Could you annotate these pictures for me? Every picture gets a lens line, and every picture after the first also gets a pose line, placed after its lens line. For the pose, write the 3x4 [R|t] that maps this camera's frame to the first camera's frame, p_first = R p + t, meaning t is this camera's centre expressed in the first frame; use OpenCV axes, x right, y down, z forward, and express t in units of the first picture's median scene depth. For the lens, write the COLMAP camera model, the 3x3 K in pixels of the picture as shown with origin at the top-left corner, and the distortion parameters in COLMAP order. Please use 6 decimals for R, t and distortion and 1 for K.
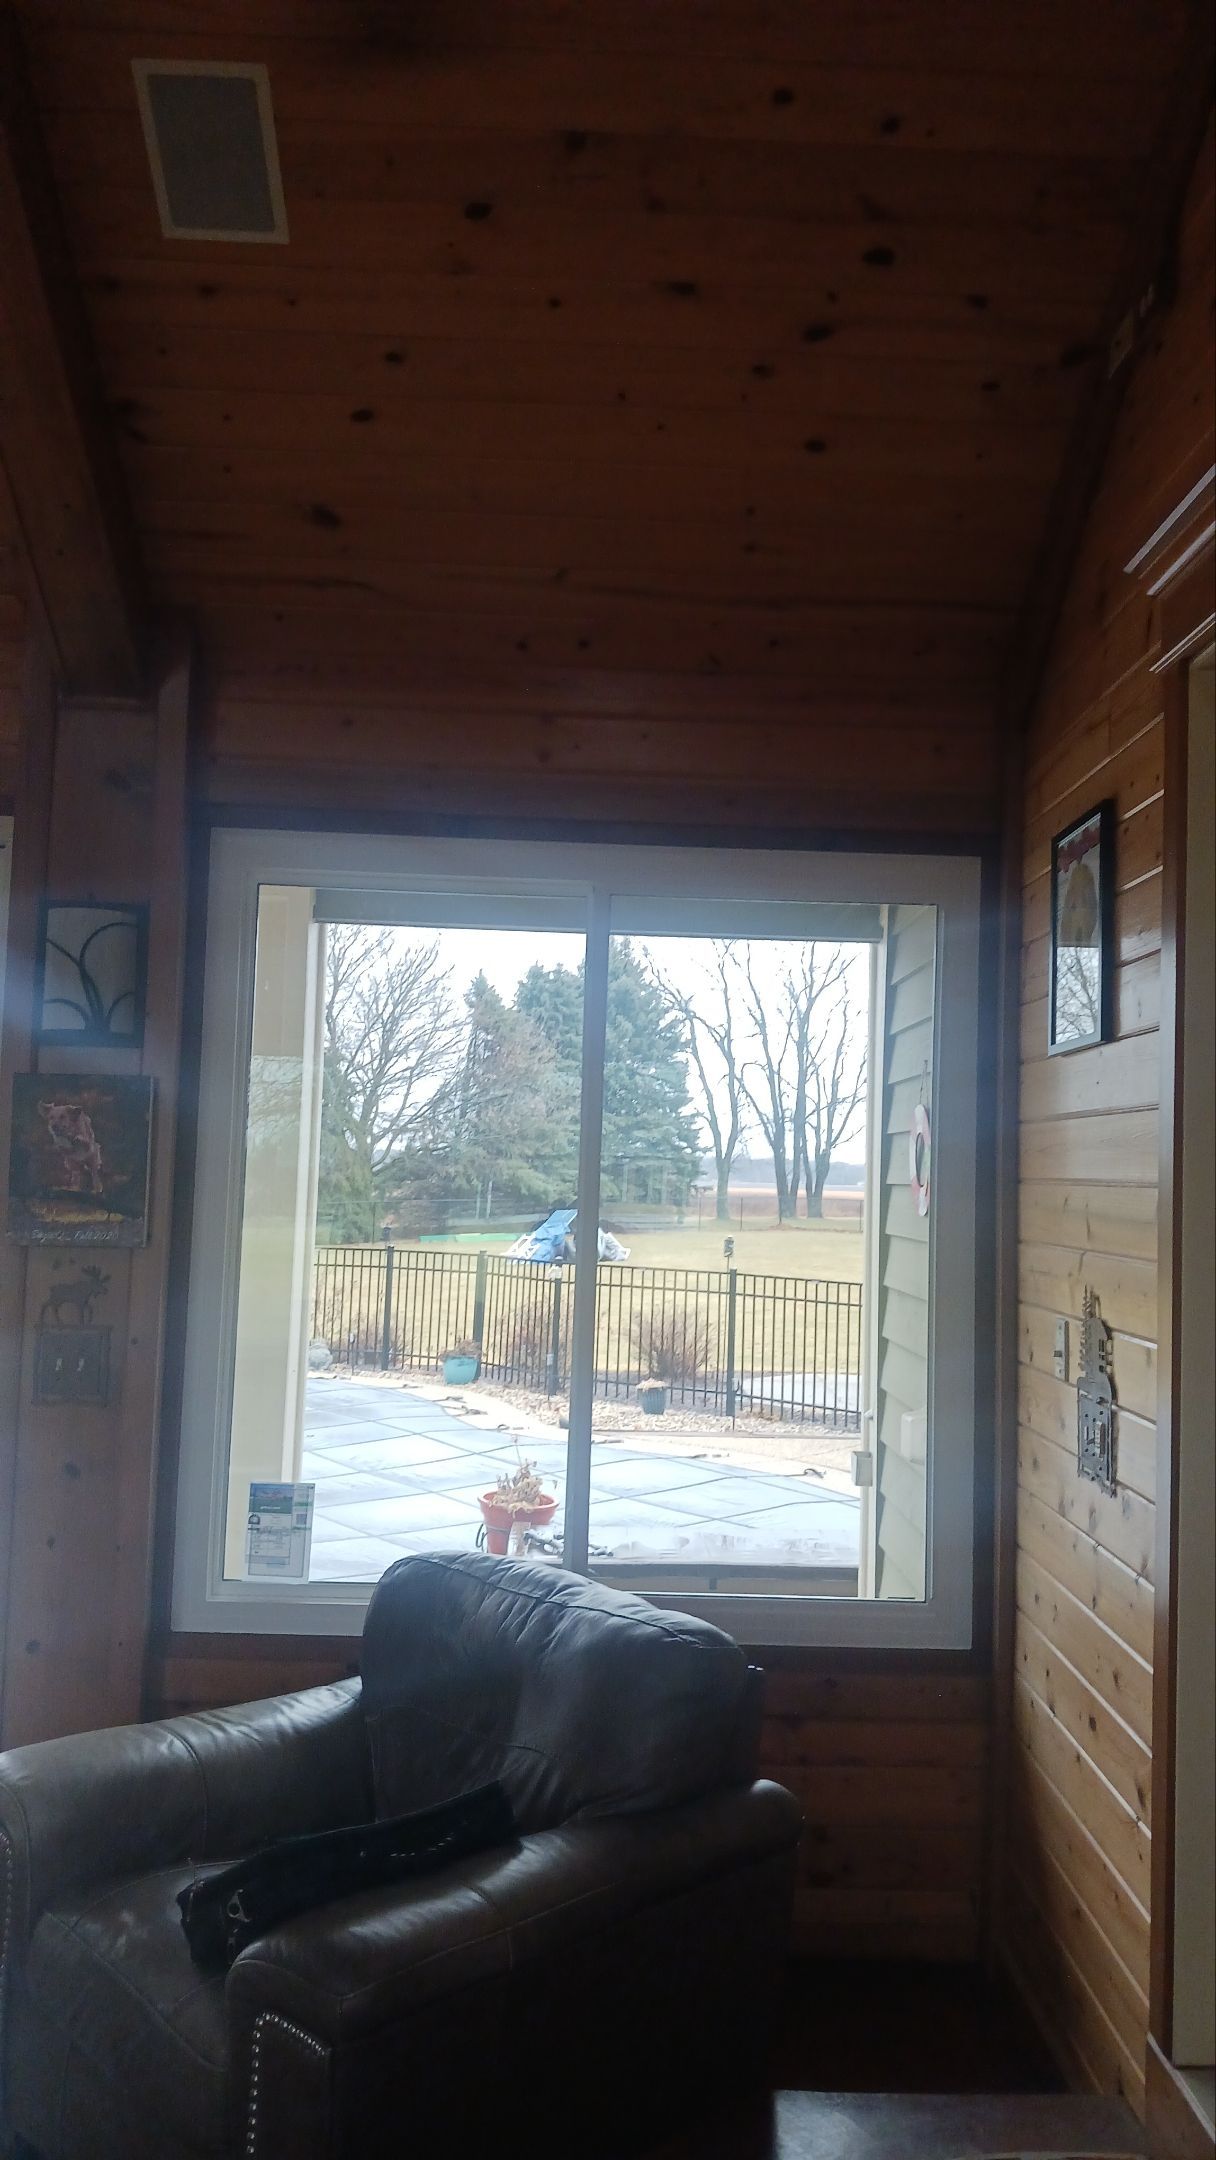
lens RADIAL K [[1693.3, 0, 656.9], [0, 1693.3, 1085.6], [0, 0, 1]] dist [0.037116, -0.052568]
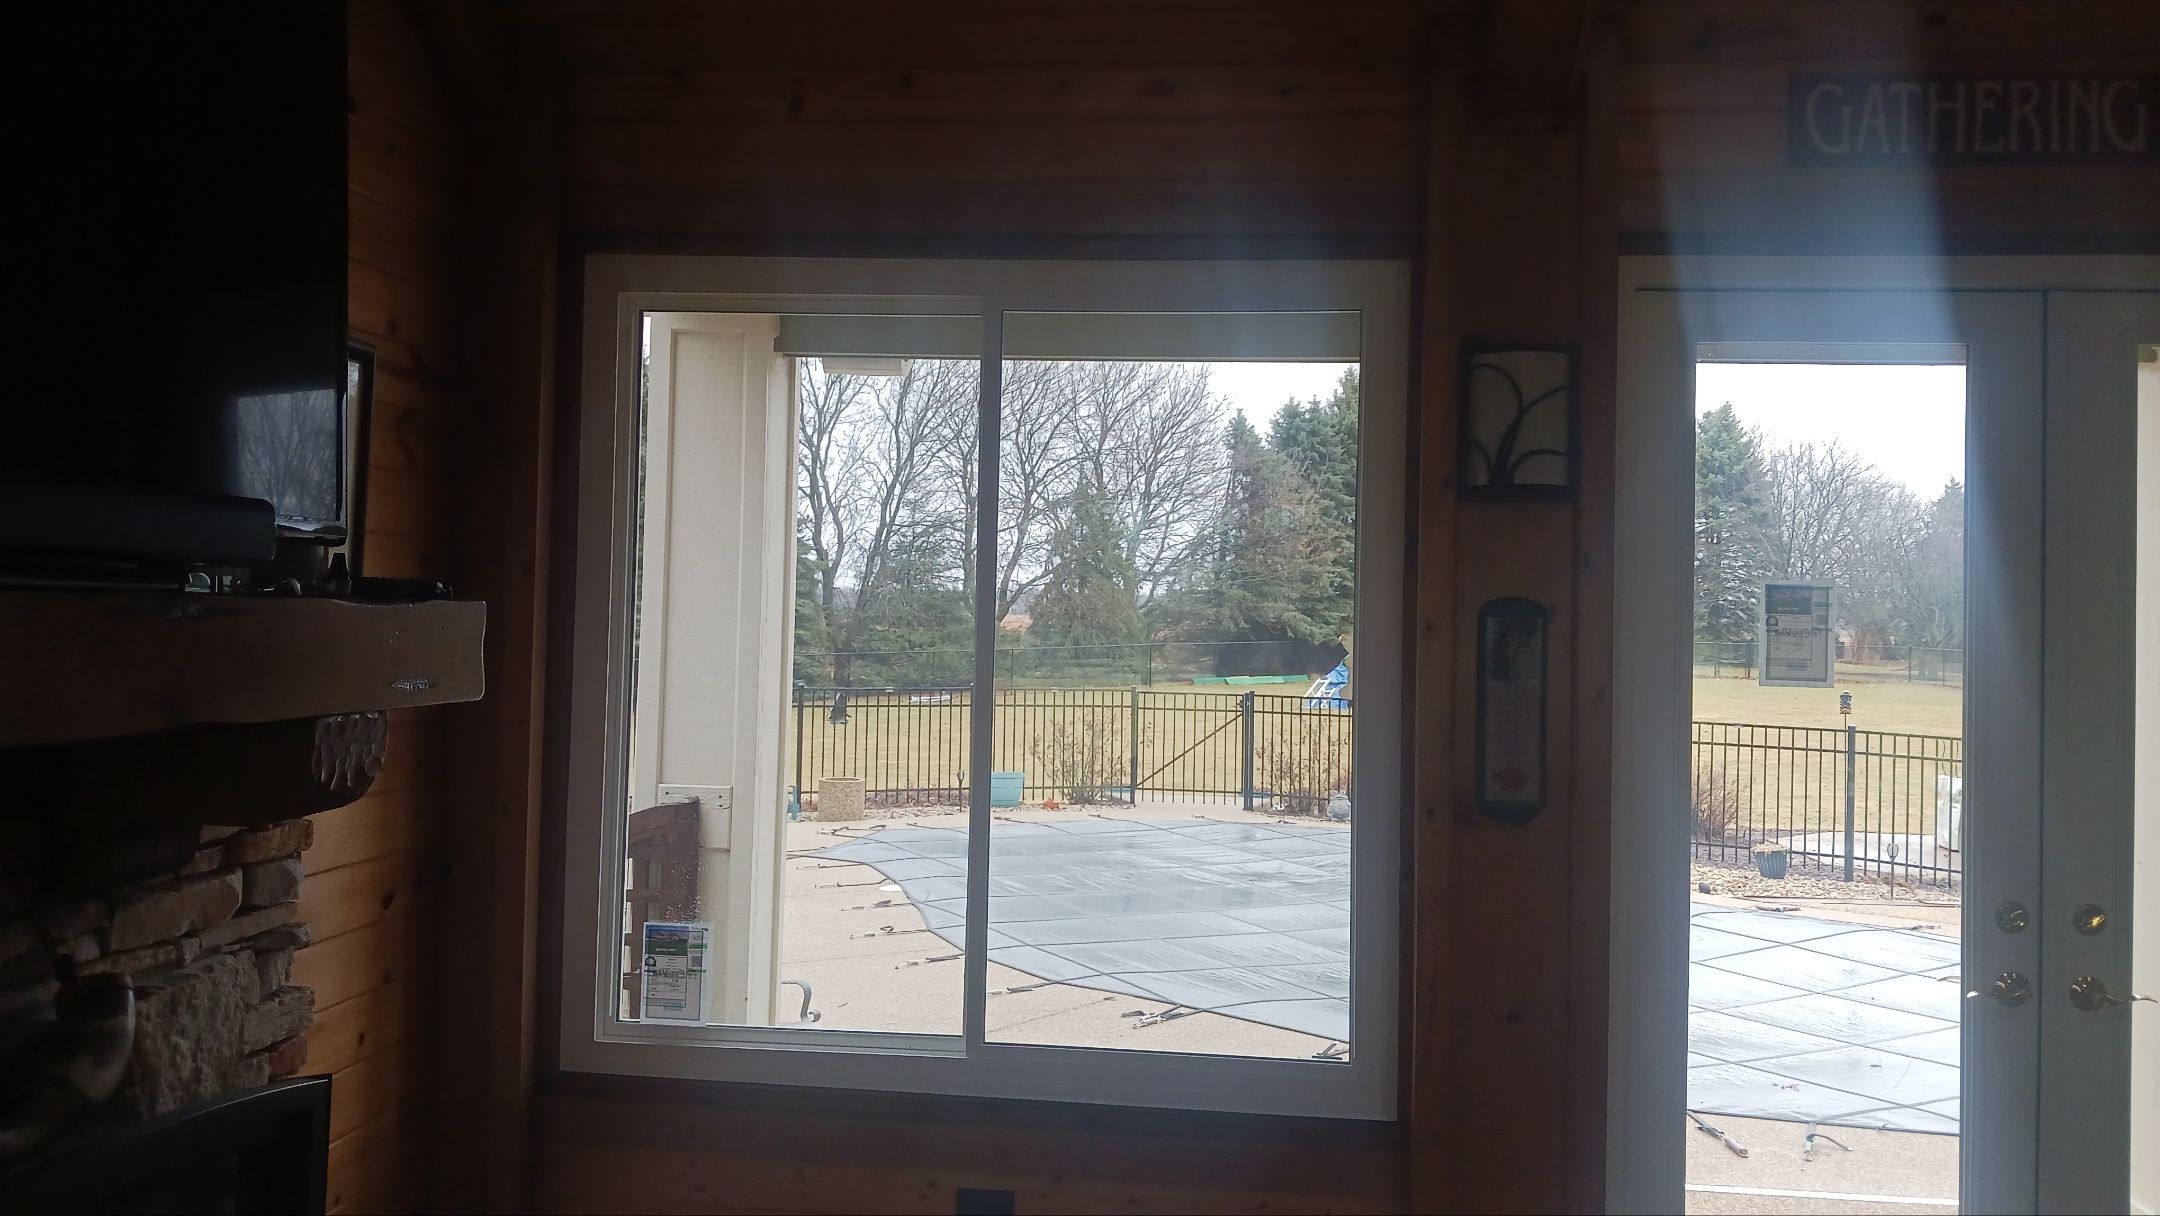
lens RADIAL K [[1693.3, 0, 1037.8], [0, 1693.3, 572.3], [0, 0, 1]] dist [0.037116, -0.052568]
pose [[0.989898, -0.010880, -0.141362, -0.273665], [0.014841, 0.999525, 0.027000, -0.008753], [0.141002, -0.028825, 0.989590, 0.007070]]
